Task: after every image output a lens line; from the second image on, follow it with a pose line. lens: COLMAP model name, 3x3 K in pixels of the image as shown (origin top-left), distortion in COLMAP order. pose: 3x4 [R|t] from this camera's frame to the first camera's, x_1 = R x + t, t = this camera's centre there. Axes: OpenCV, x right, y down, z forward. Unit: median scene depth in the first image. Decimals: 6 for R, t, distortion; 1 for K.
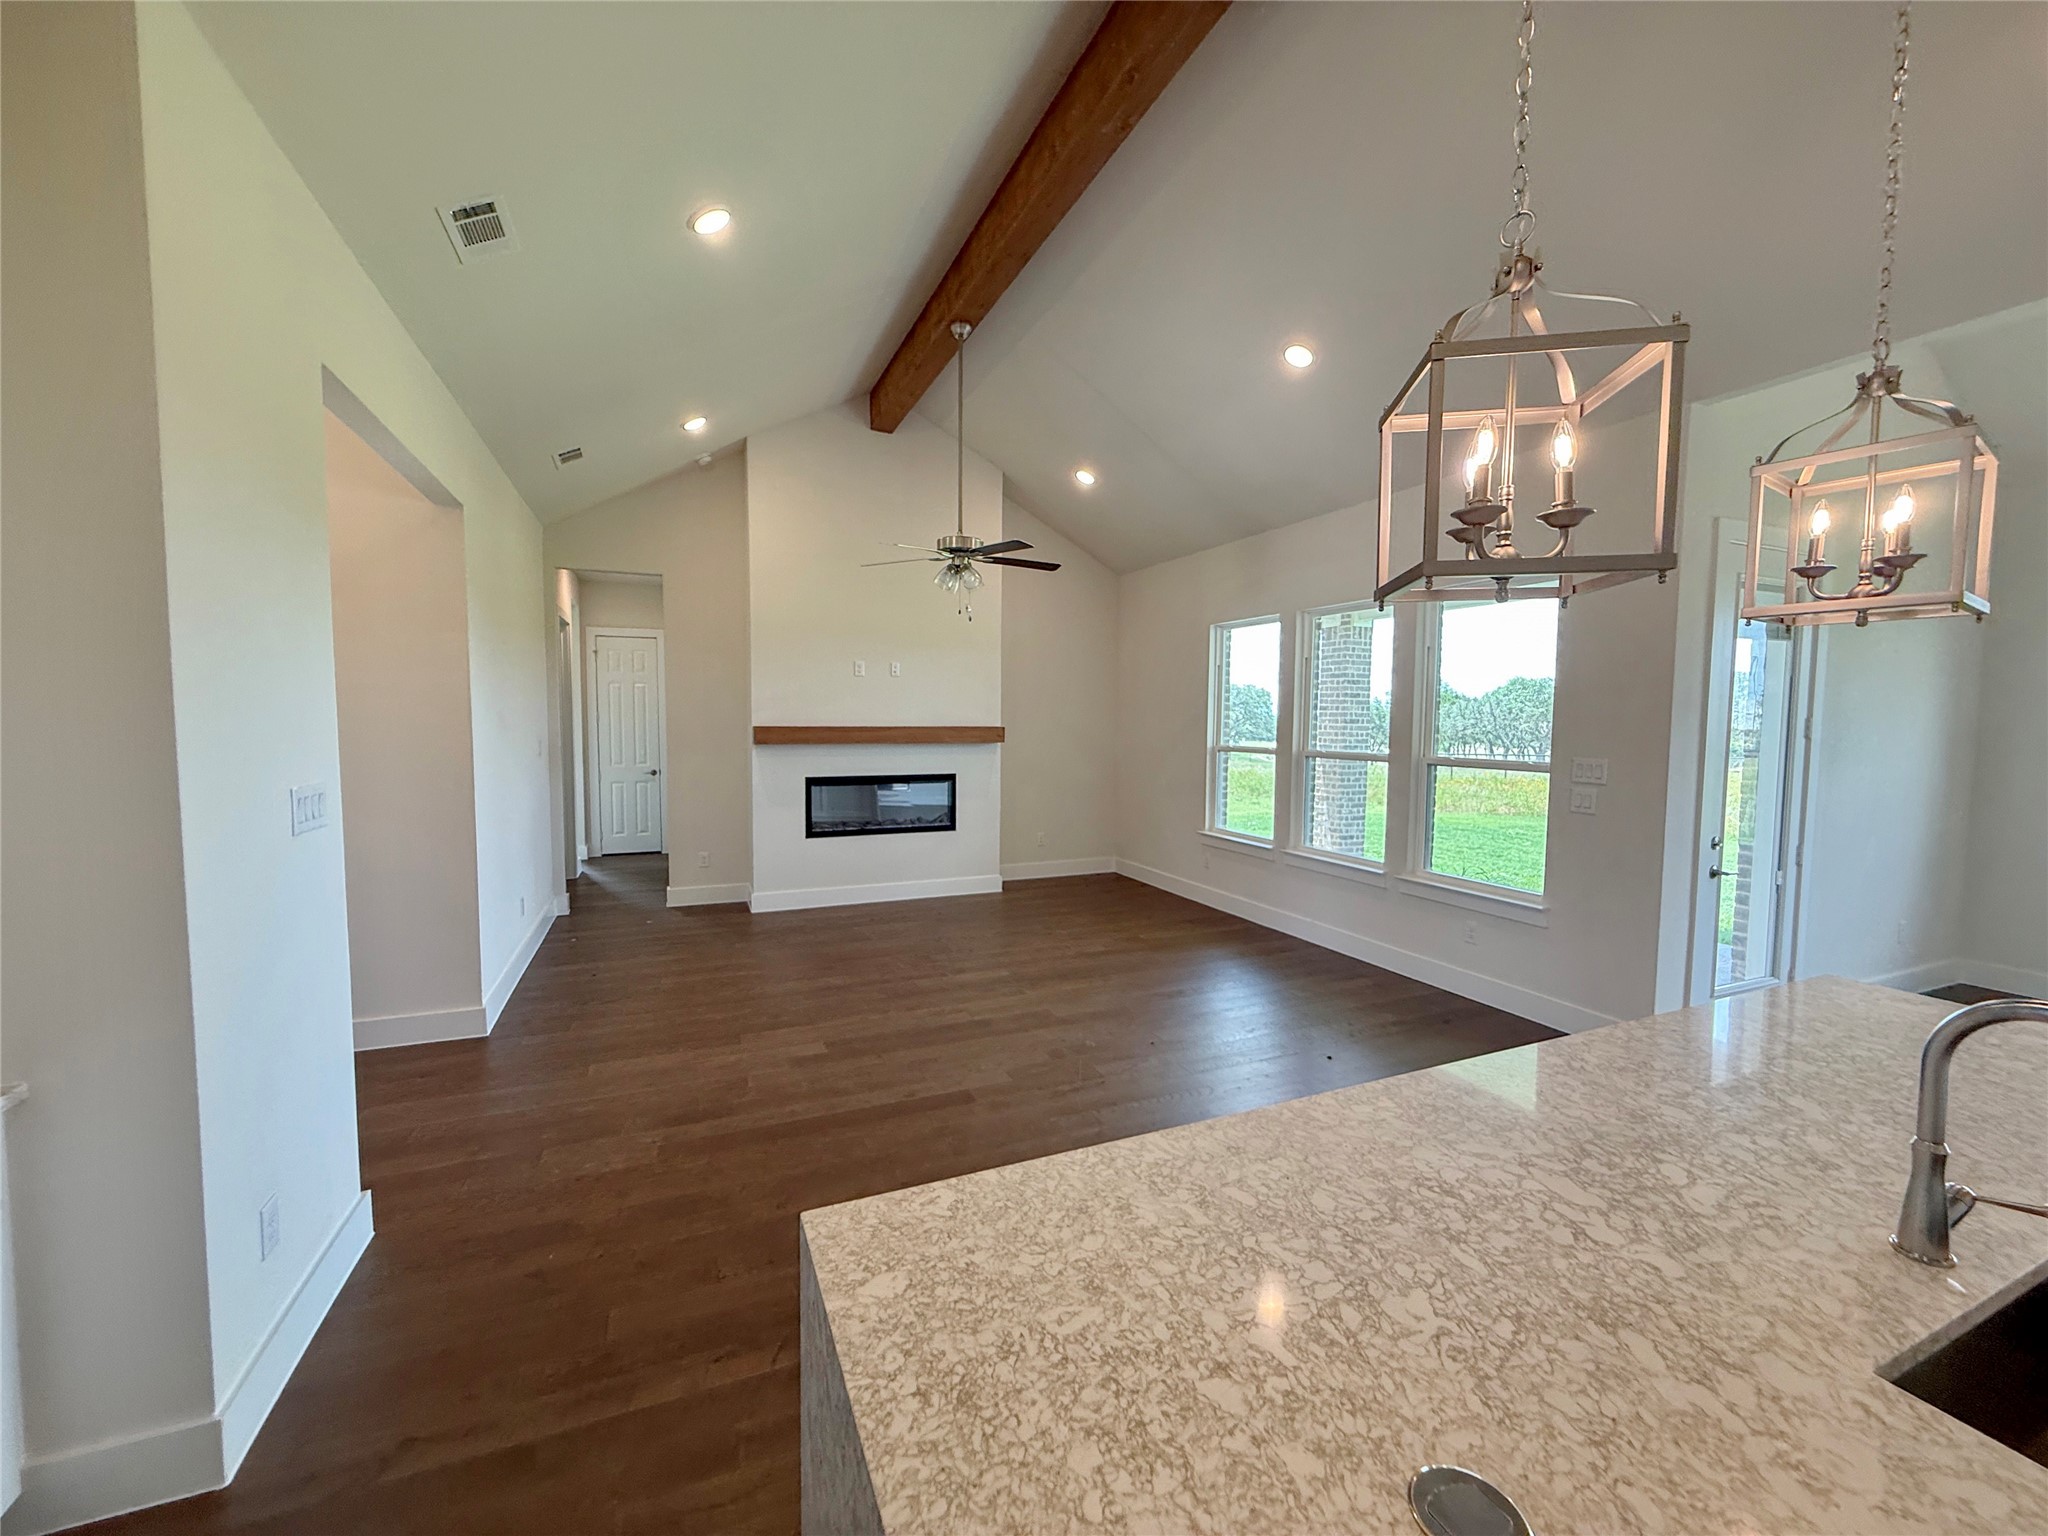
lens RADIAL K [[817.3, 0, 1022.4], [0, 817.3, 763.1], [0, 0, 1]] dist [0.000344, 0.000677]
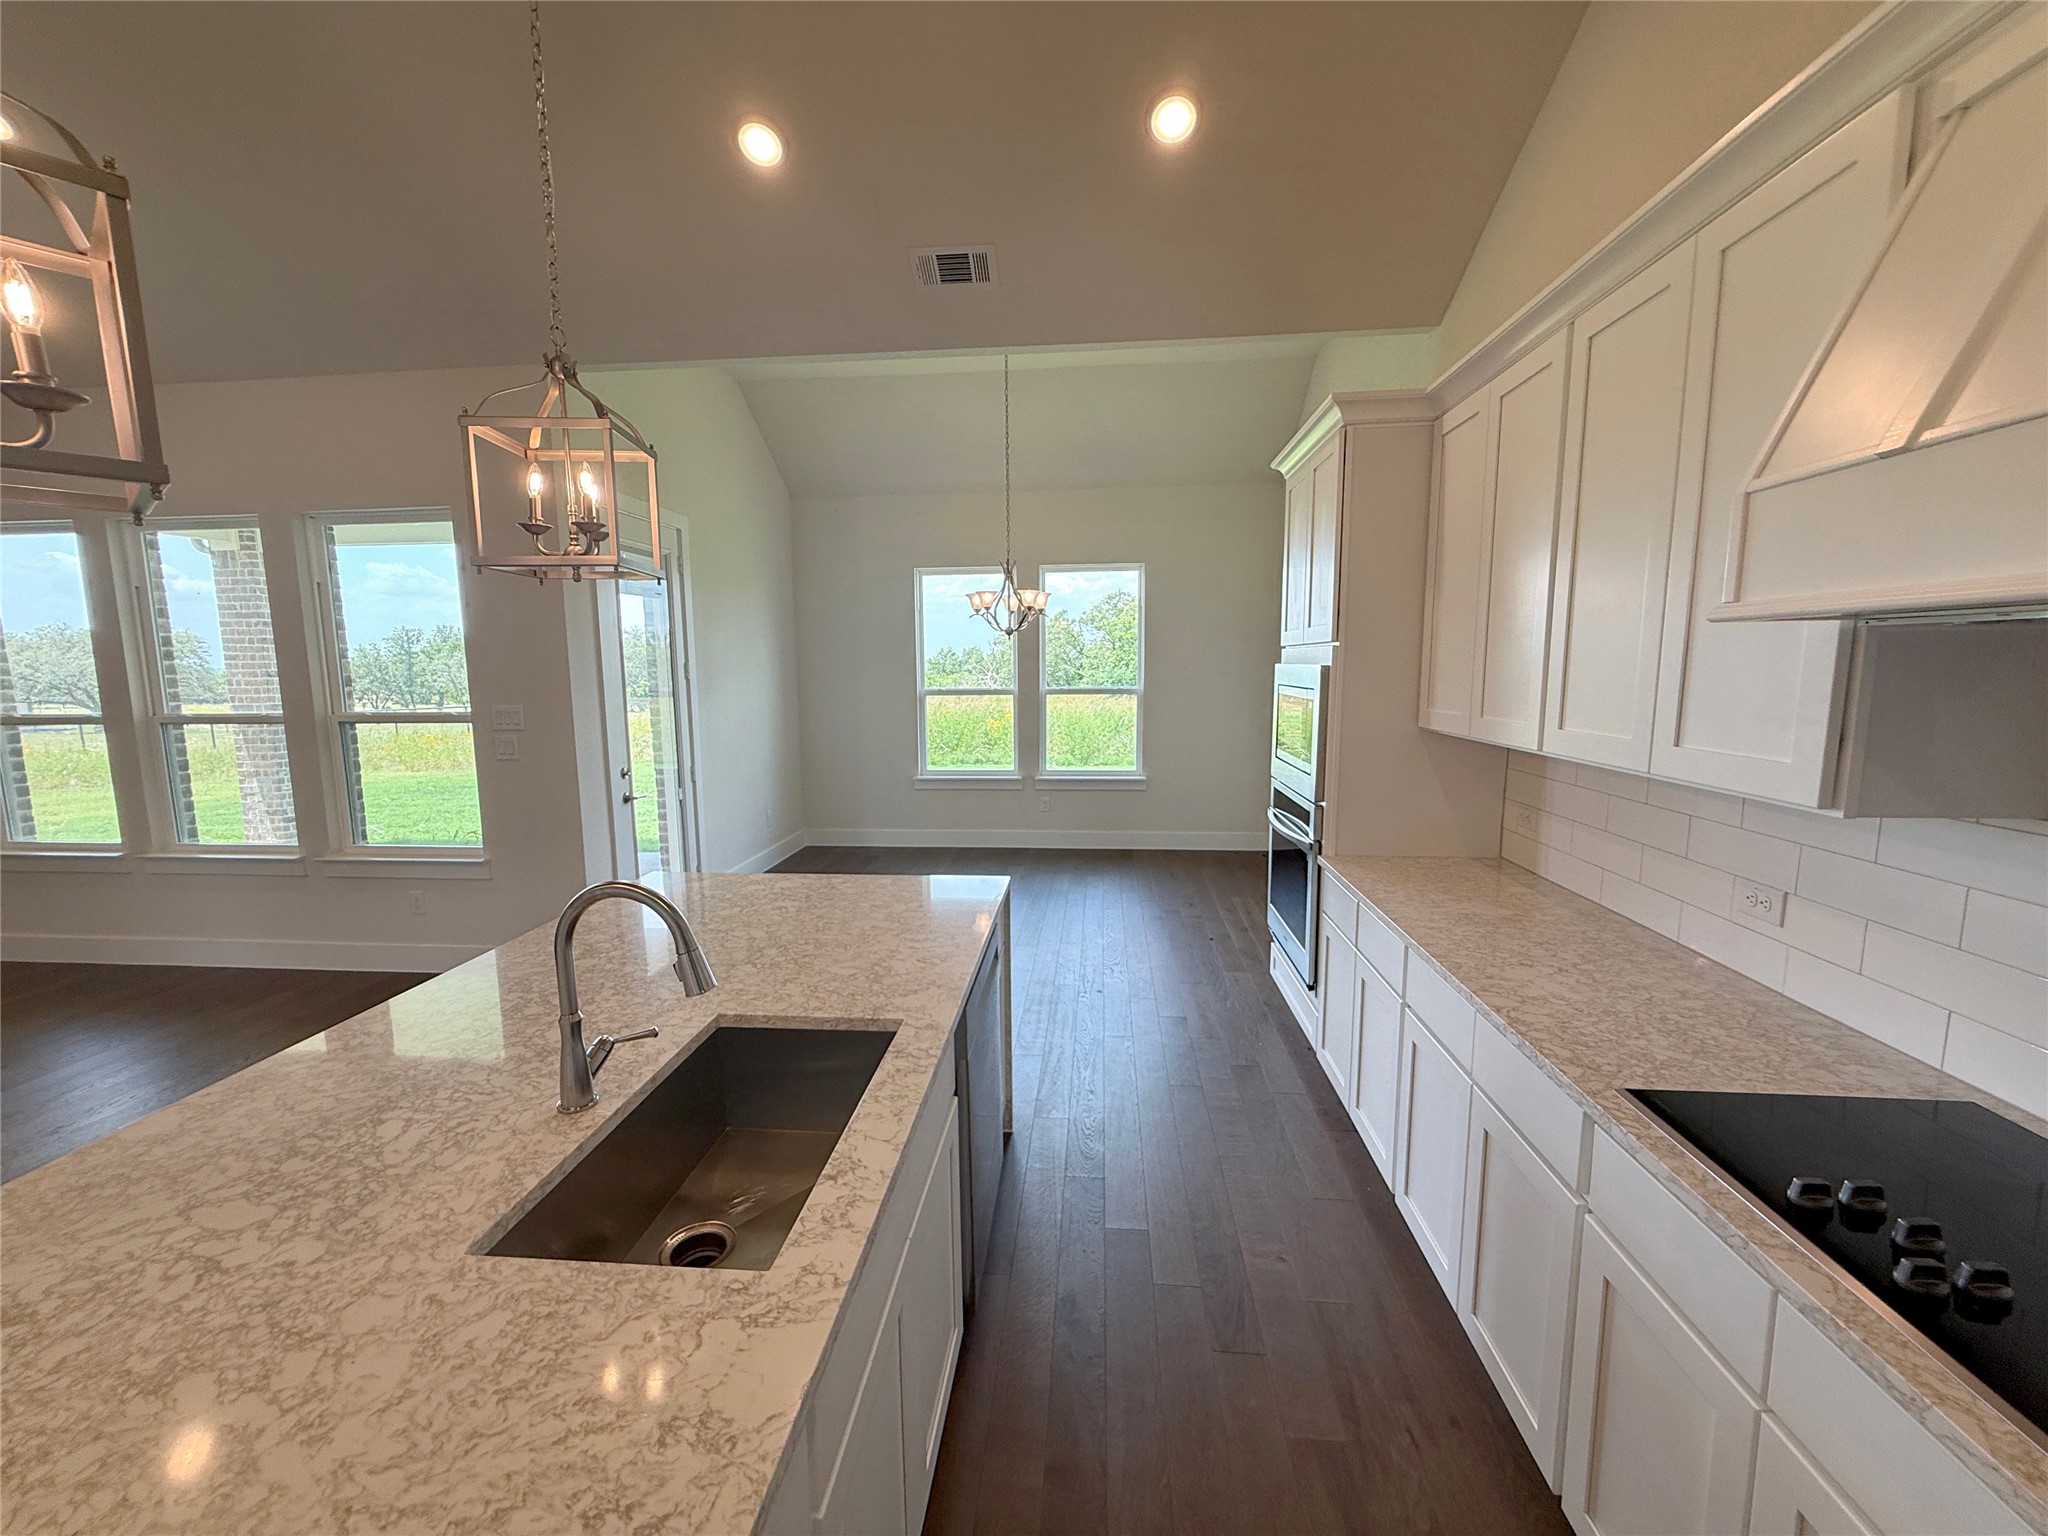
lens RADIAL K [[817.3, 0, 1018.8], [0, 817.3, 767.7], [0, 0, 1]] dist [0.000344, 0.000677]
pose [[0.481424, -0.123574, 0.867733, 0.288363], [0.064927, 0.992319, 0.105294, 0.012899], [-0.874080, 0.005648, 0.485749, -0.110334]]
